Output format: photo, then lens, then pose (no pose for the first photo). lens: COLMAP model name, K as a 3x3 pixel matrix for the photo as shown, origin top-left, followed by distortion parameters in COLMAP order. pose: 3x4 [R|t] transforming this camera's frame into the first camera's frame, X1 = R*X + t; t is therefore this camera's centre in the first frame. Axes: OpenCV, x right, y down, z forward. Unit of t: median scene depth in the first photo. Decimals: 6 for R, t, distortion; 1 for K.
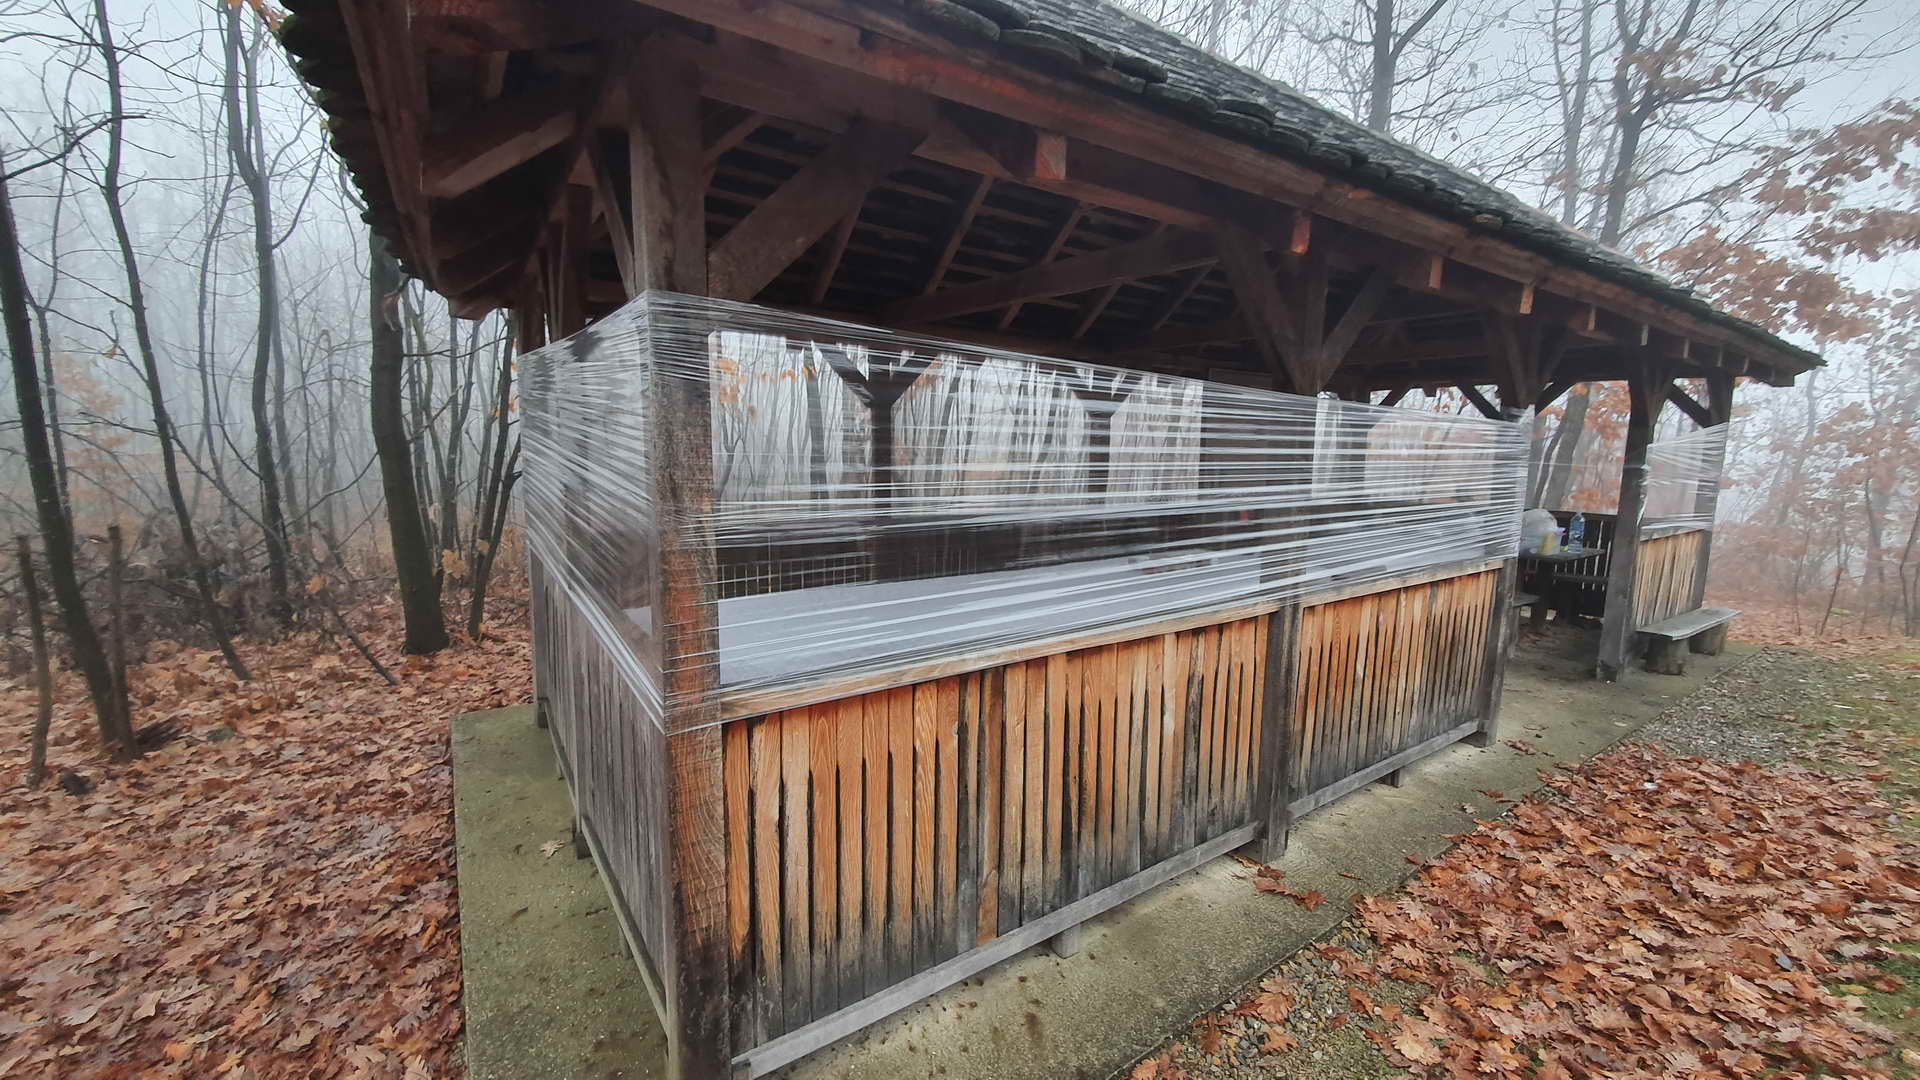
lens RADIAL K [[754.8, 0, 972.7], [0, 754.8, 536.0], [0, 0, 1]] dist [-0.007208, 0.006602]
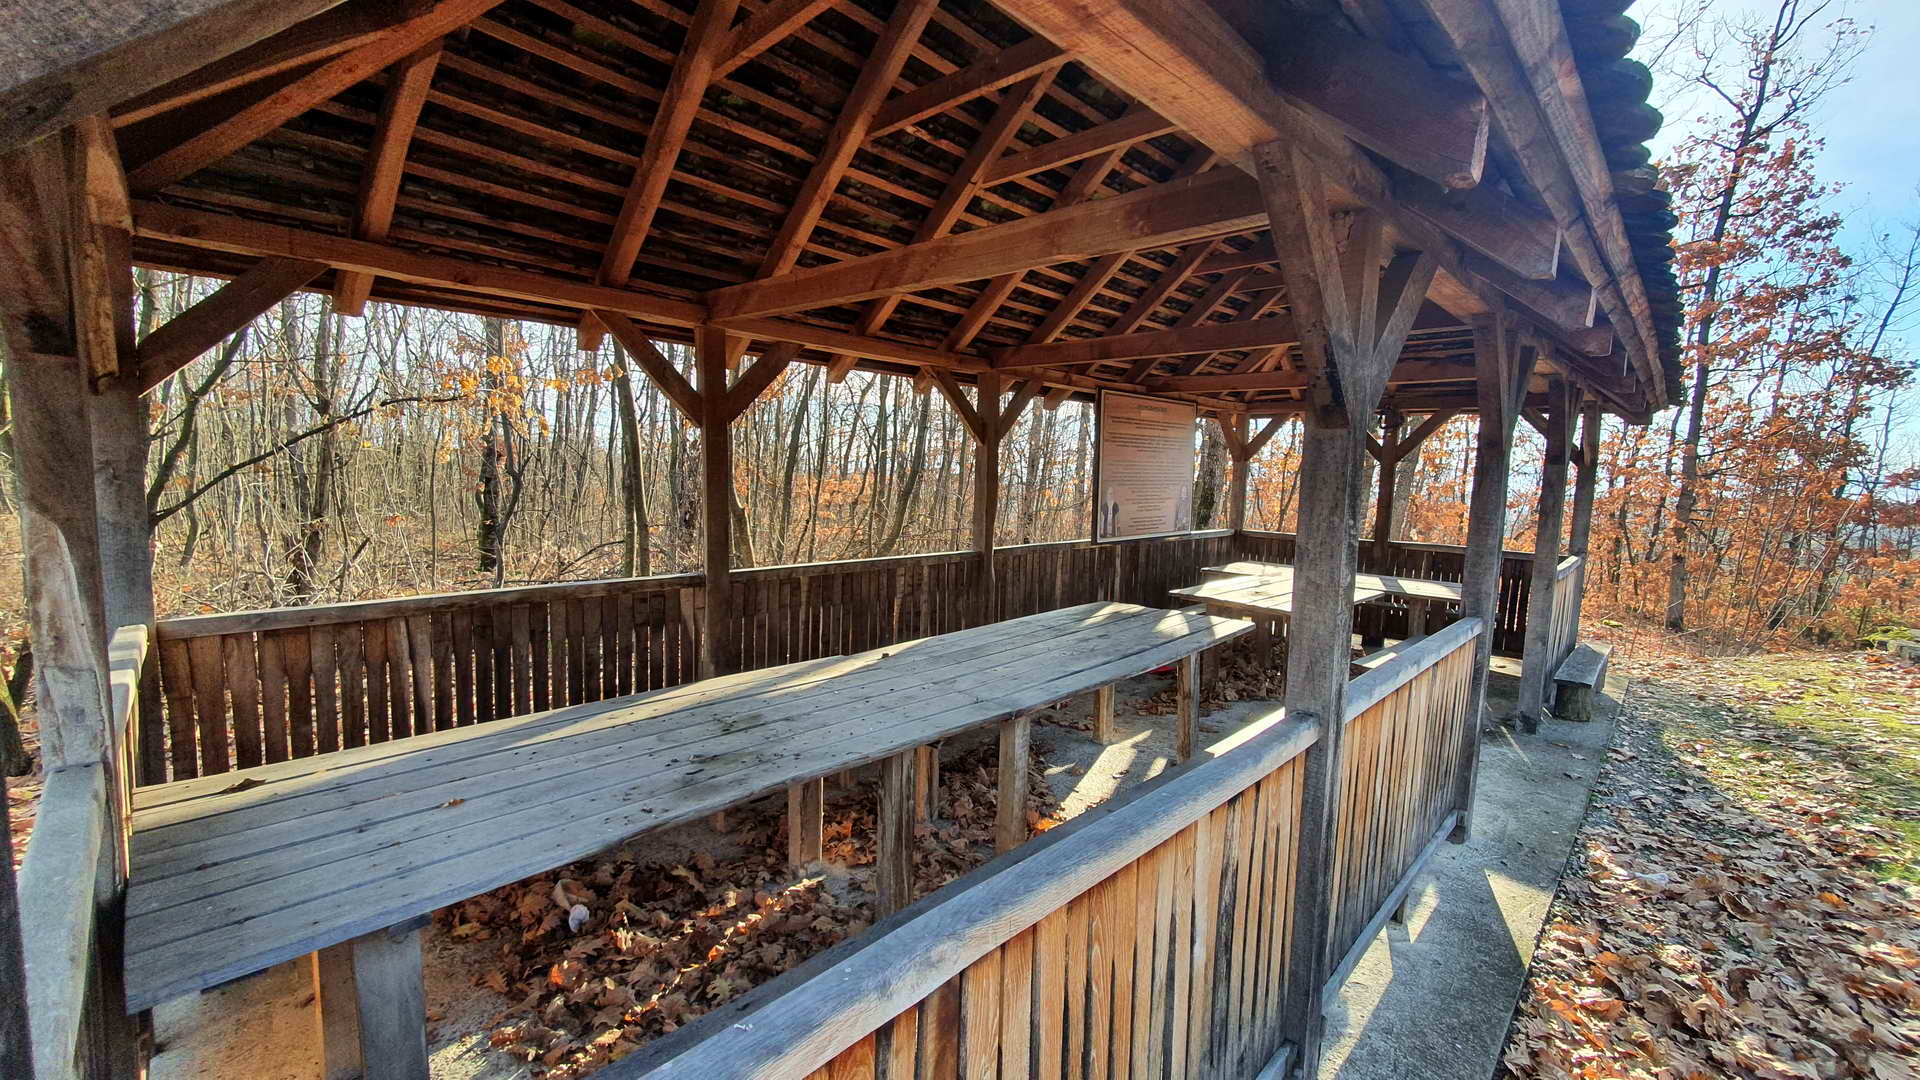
lens RADIAL K [[754.8, 0, 972.7], [0, 754.8, 536.0], [0, 0, 1]] dist [-0.007208, 0.006602]
pose [[0.979507, -0.008361, 0.201238, -0.024888], [0.013999, 0.999548, -0.026610, -0.048262], [-0.200925, 0.028881, 0.979181, 0.269525]]
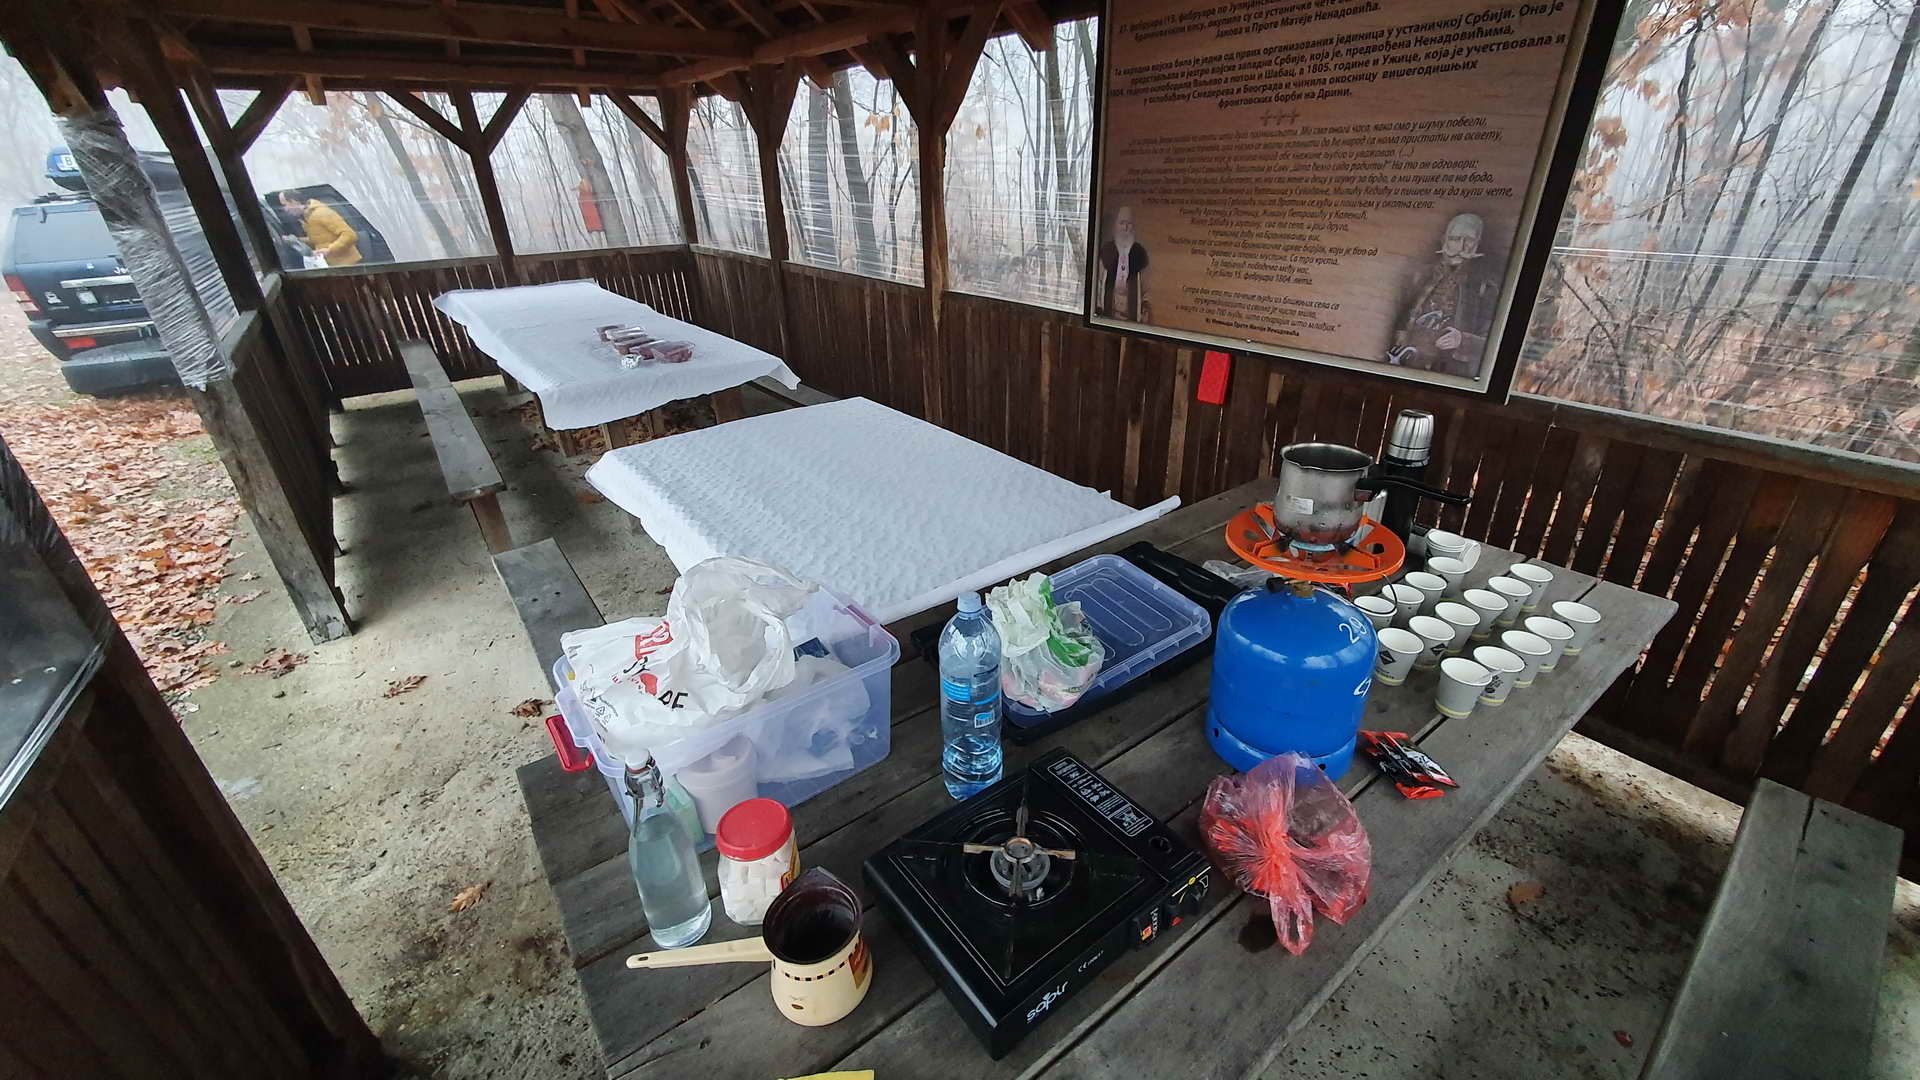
lens RADIAL K [[754.8, 0, 972.7], [0, 754.8, 536.0], [0, 0, 1]] dist [-0.007208, 0.006602]
pose [[0.032559, 0.411648, -0.910761, 1.266331], [-0.124753, 0.905791, 0.404943, -0.167946], [0.991654, 0.100435, 0.080846, 1.496230]]
